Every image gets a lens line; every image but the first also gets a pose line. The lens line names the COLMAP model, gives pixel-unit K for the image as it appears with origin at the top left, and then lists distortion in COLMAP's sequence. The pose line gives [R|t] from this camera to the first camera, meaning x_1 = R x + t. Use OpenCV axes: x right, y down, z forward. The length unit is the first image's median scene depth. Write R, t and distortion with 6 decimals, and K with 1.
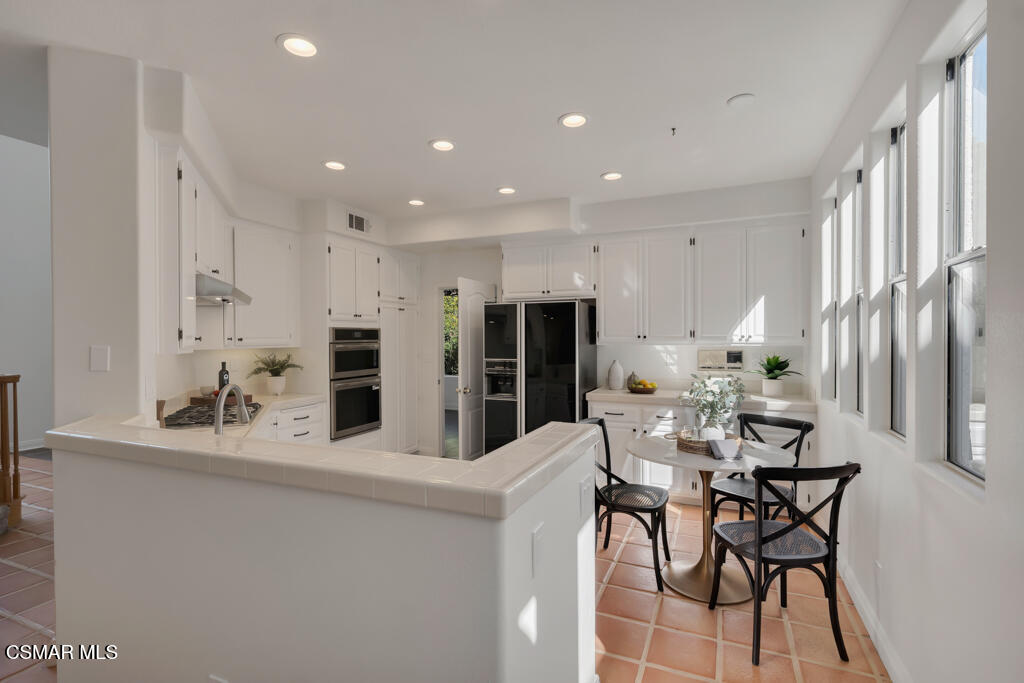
lens RADIAL K [[472.9, 0, 538.5], [0, 472.9, 336.5], [0, 0, 1]] dist [-0.002970, -0.001862]
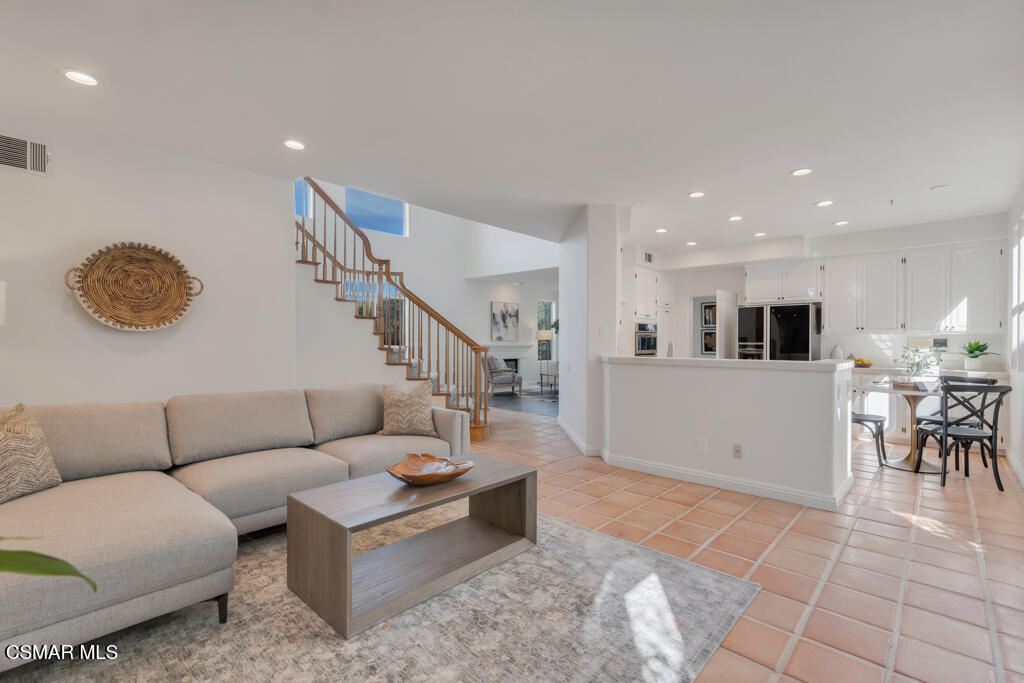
lens RADIAL K [[497.6, 0, 490.6], [0, 497.6, 344.3], [0, 0, 1]] dist [-0.012548, 0.001334]
pose [[0.930809, 0.011021, -0.365340, -0.278443], [-0.011883, 0.999929, -0.000111, 0.063202], [0.365313, 0.004444, 0.930874, -0.809590]]
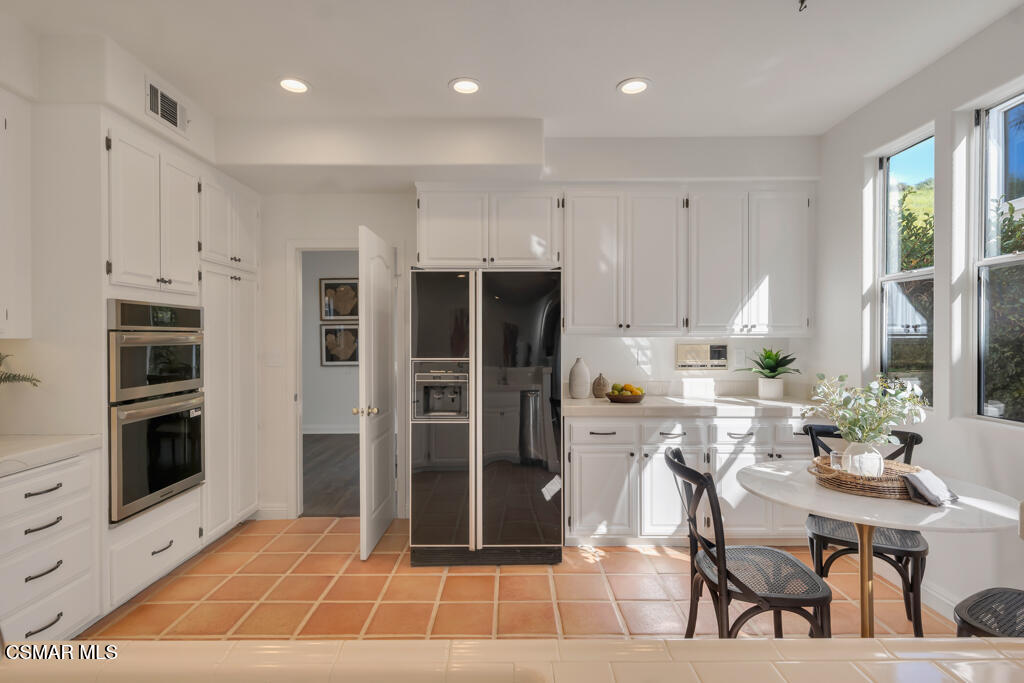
lens RADIAL K [[472.9, 0, 490.7], [0, 472.9, 340.5], [0, 0, 1]] dist [-0.002970, -0.001862]
pose [[0.929895, 0.001799, 0.367820, -0.250195], [-0.002129, 0.999998, 0.000491, 0.023584], [-0.367819, -0.001240, 0.929897, 0.389526]]
